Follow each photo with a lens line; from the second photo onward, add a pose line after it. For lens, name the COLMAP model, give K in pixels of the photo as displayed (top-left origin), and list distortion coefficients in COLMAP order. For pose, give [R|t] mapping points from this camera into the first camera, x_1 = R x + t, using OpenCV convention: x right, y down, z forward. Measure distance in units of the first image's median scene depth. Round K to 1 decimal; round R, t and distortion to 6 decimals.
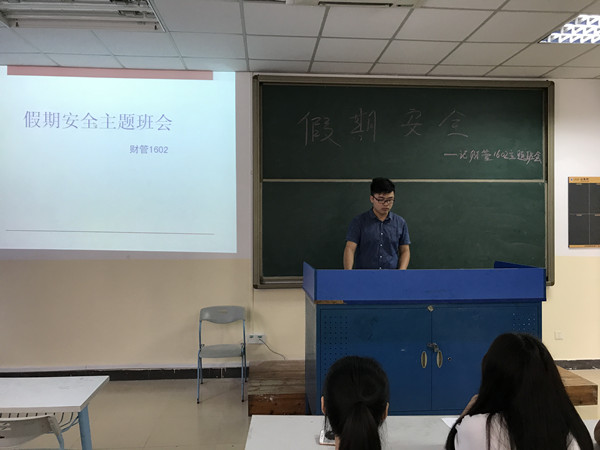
lens RADIAL K [[488.4, 0, 299.2], [0, 488.4, 221.9], [0, 0, 1]] dist [-0.012380, -0.010588]
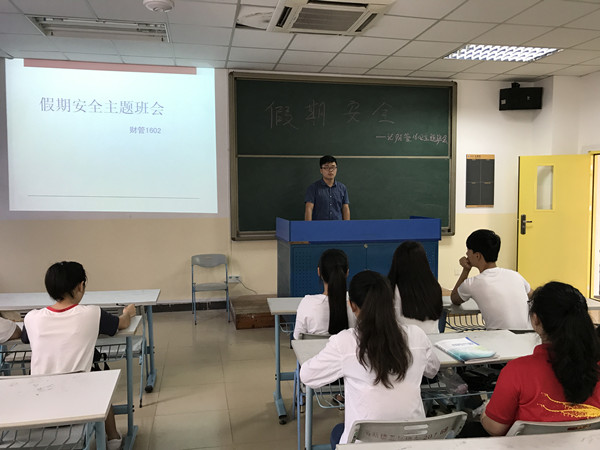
lens RADIAL K [[488.4, 0, 300.9], [0, 488.4, 223.4], [0, 0, 1]] dist [-0.012380, -0.010588]
pose [[0.991130, -0.011812, 0.132372, -0.083165], [0.002566, 0.997558, 0.069802, 0.002617], [-0.132873, -0.068843, 0.988739, -0.297766]]
